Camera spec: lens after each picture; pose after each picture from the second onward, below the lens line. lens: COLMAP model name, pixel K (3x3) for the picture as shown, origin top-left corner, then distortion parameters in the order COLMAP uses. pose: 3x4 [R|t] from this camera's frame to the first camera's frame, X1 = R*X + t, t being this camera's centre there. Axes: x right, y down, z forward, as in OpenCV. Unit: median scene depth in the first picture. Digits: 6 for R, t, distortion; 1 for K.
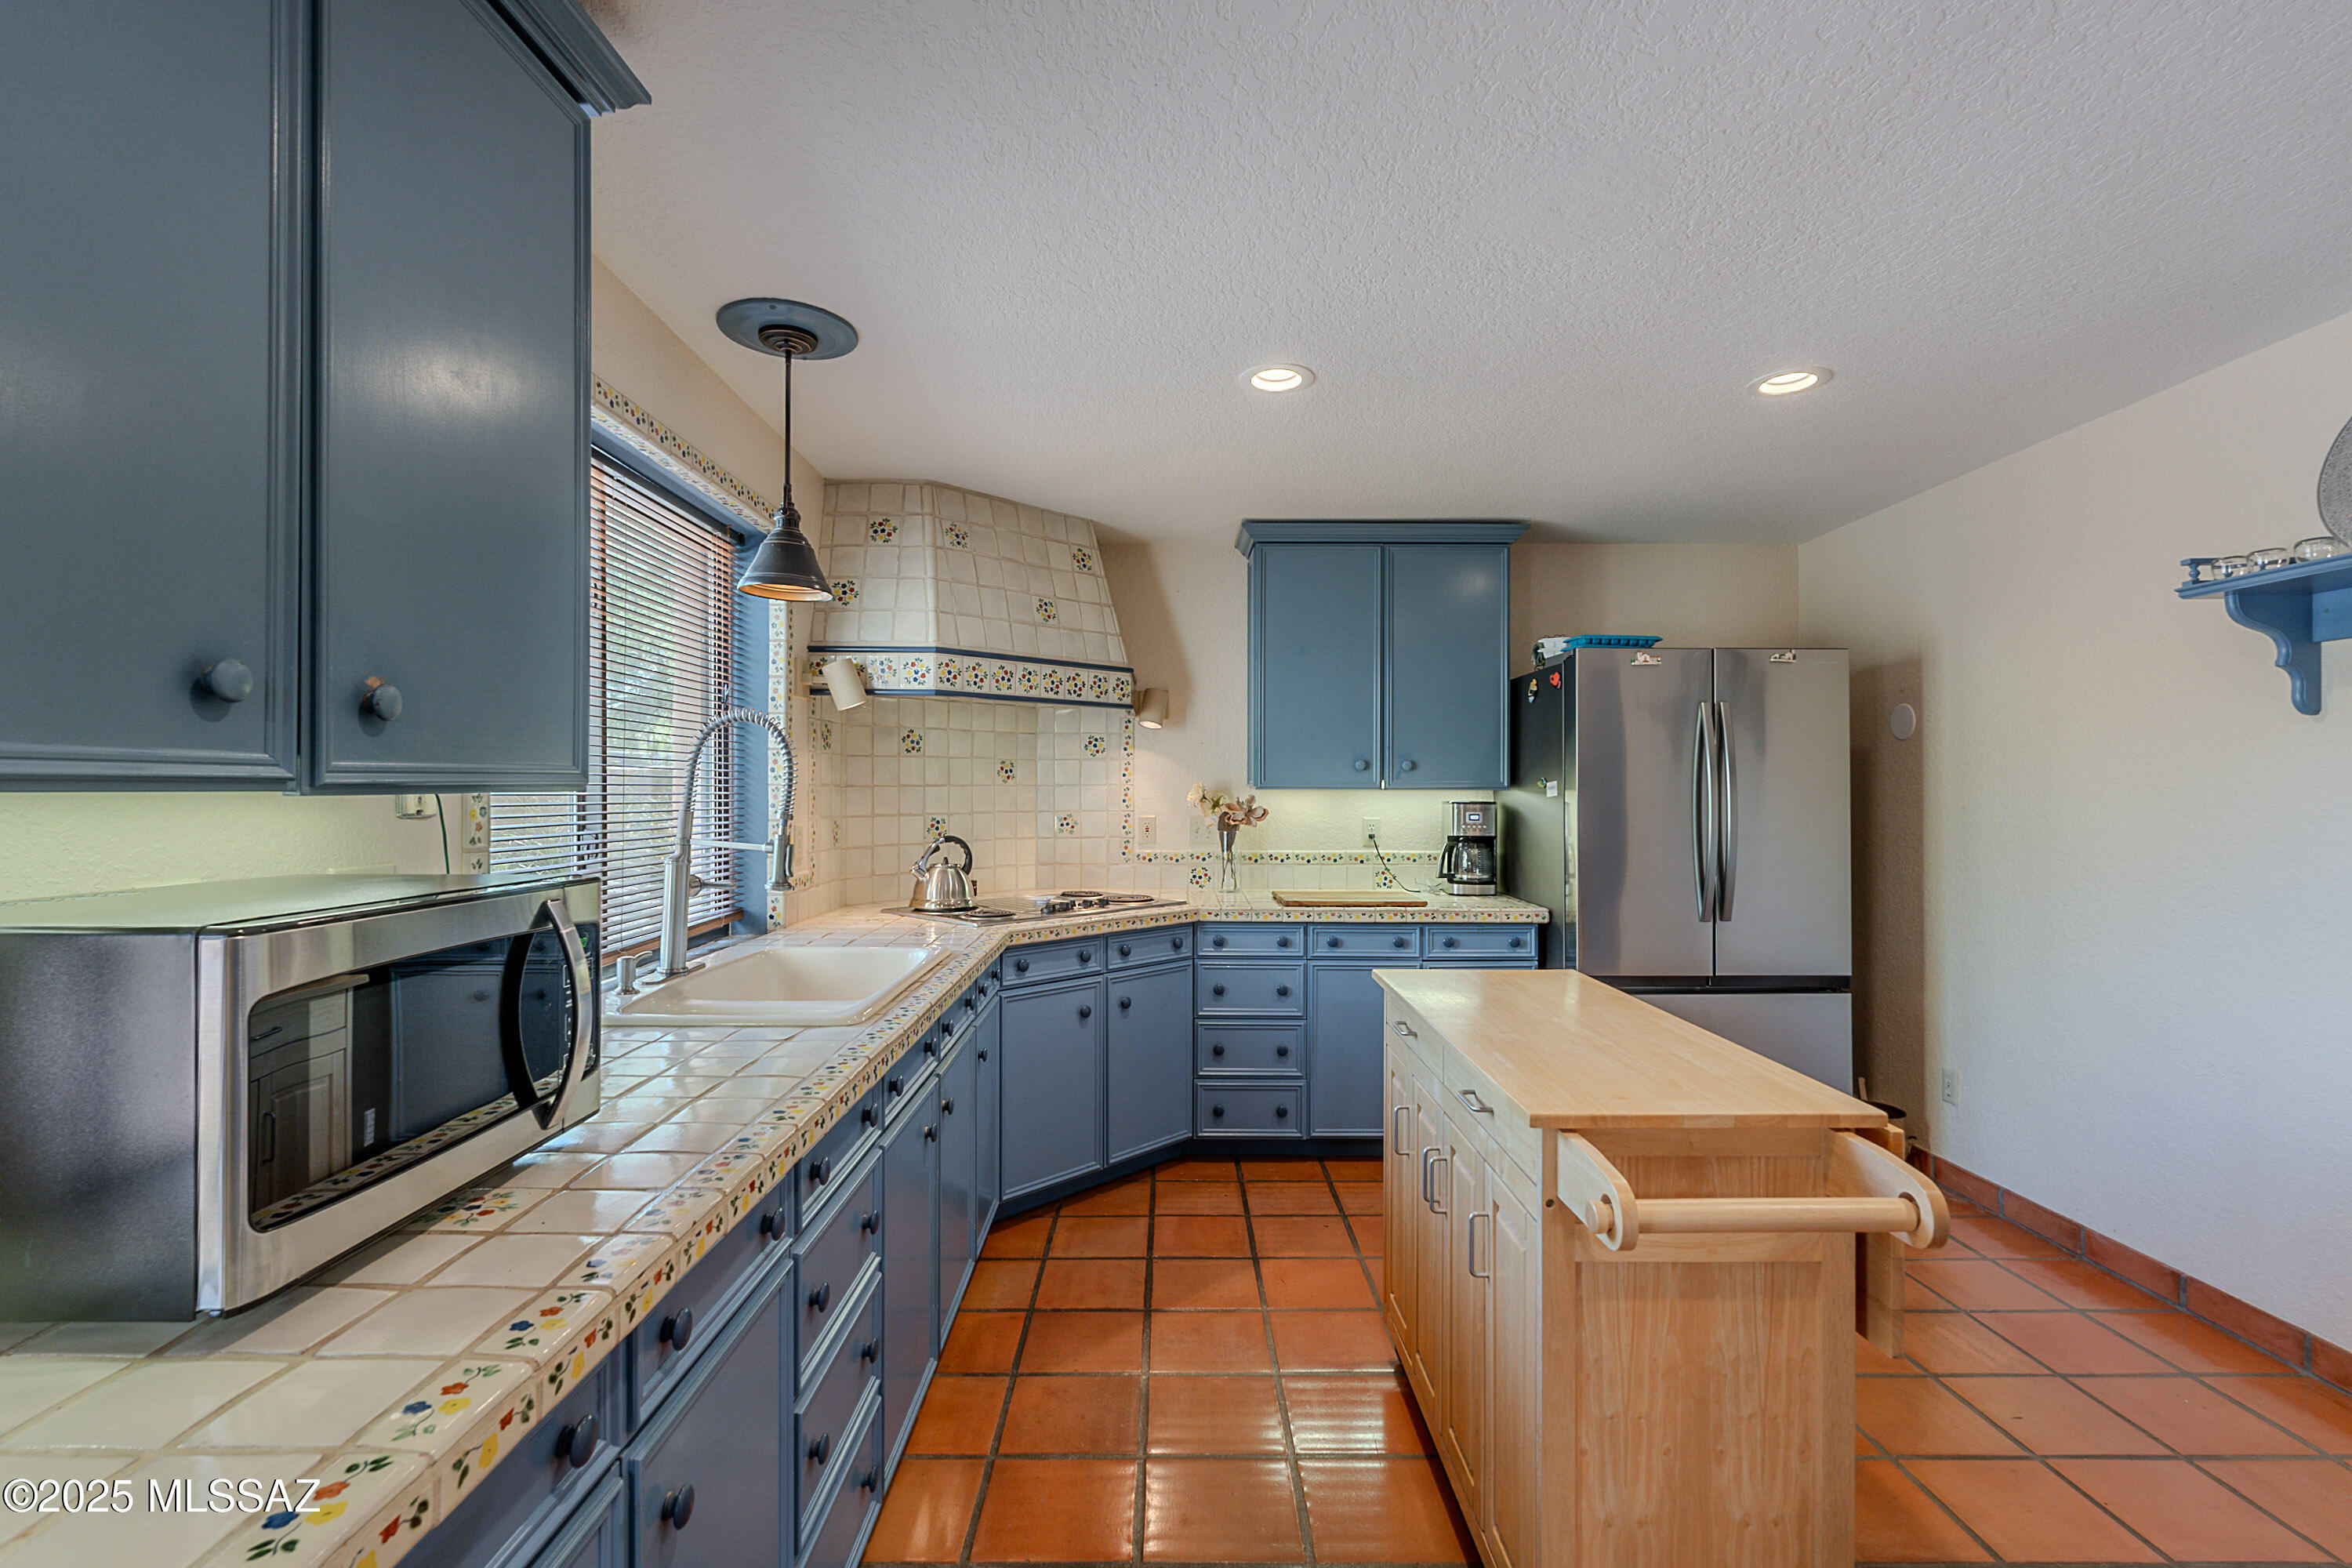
lens RADIAL K [[1074.4, 0, 1189.8], [0, 1074.4, 785.2], [0, 0, 1]] dist [0.000664, 0.001260]
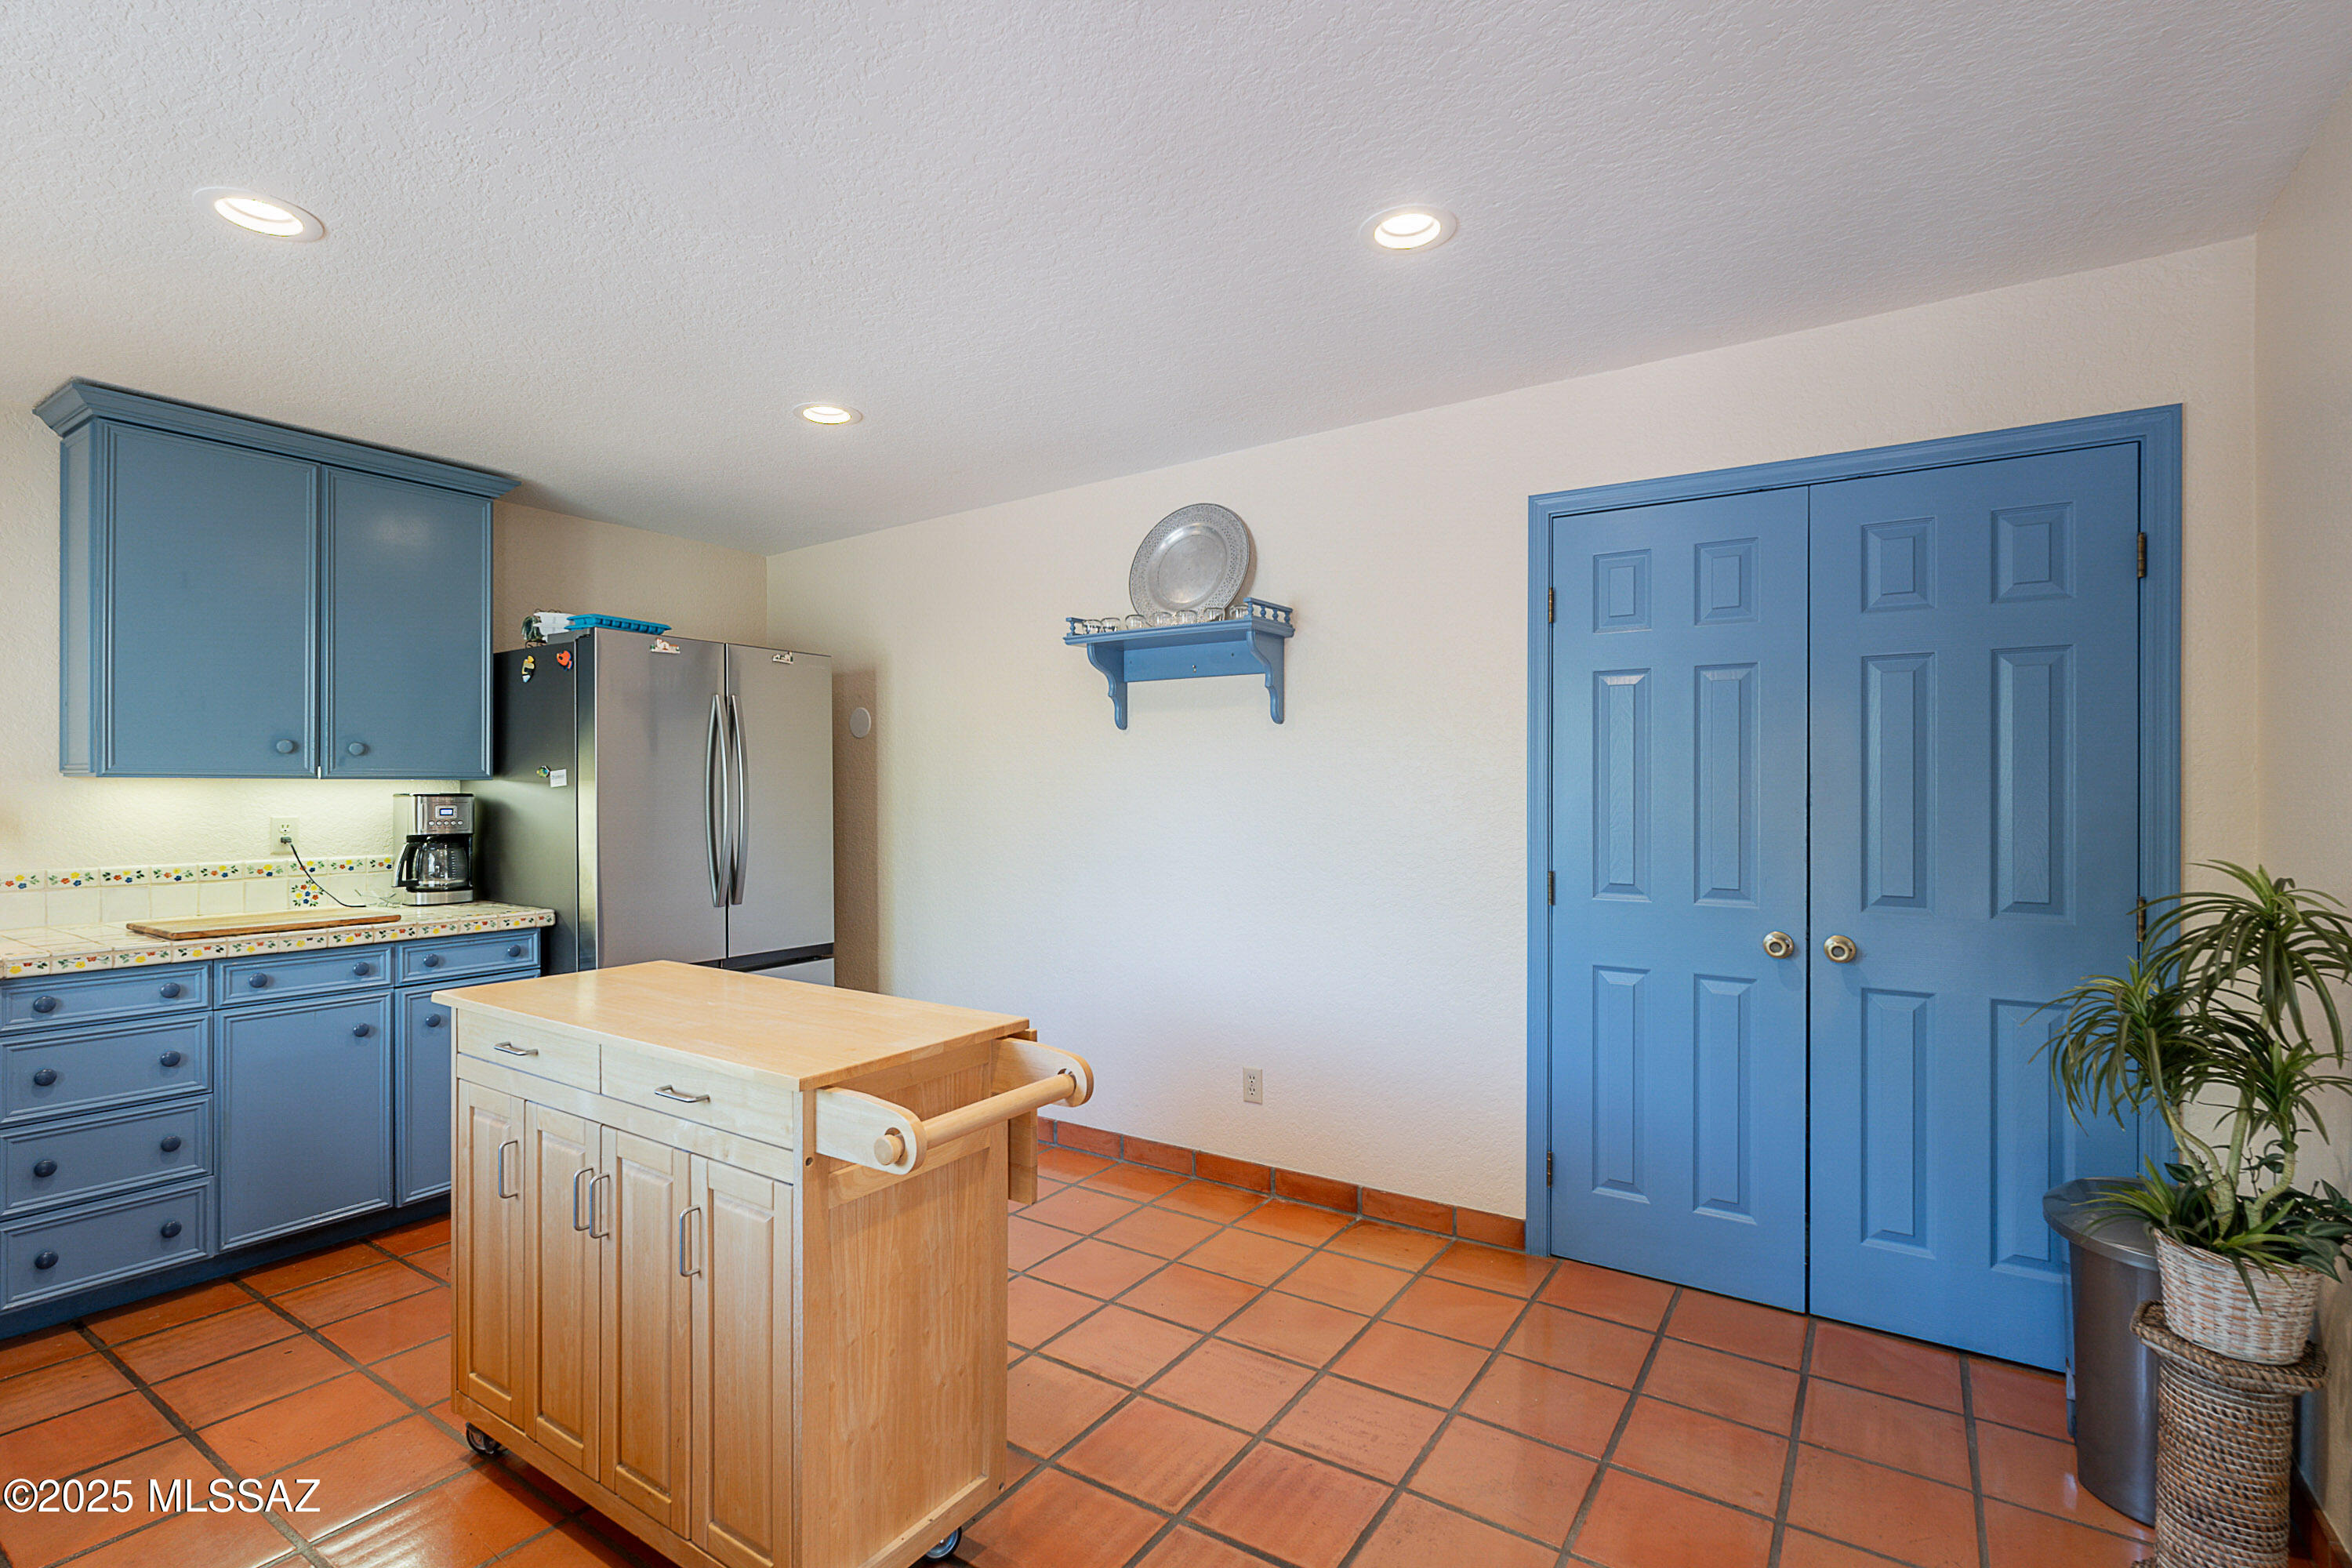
lens RADIAL K [[1074.4, 0, 1200.0], [0, 1074.4, 785.5], [0, 0, 1]] dist [0.000664, 0.001260]
pose [[0.564169, -0.001653, 0.825658, -0.120123], [-0.000472, 0.999997, 0.002324, 0.008082], [-0.825659, -0.001701, 0.564167, 0.037581]]
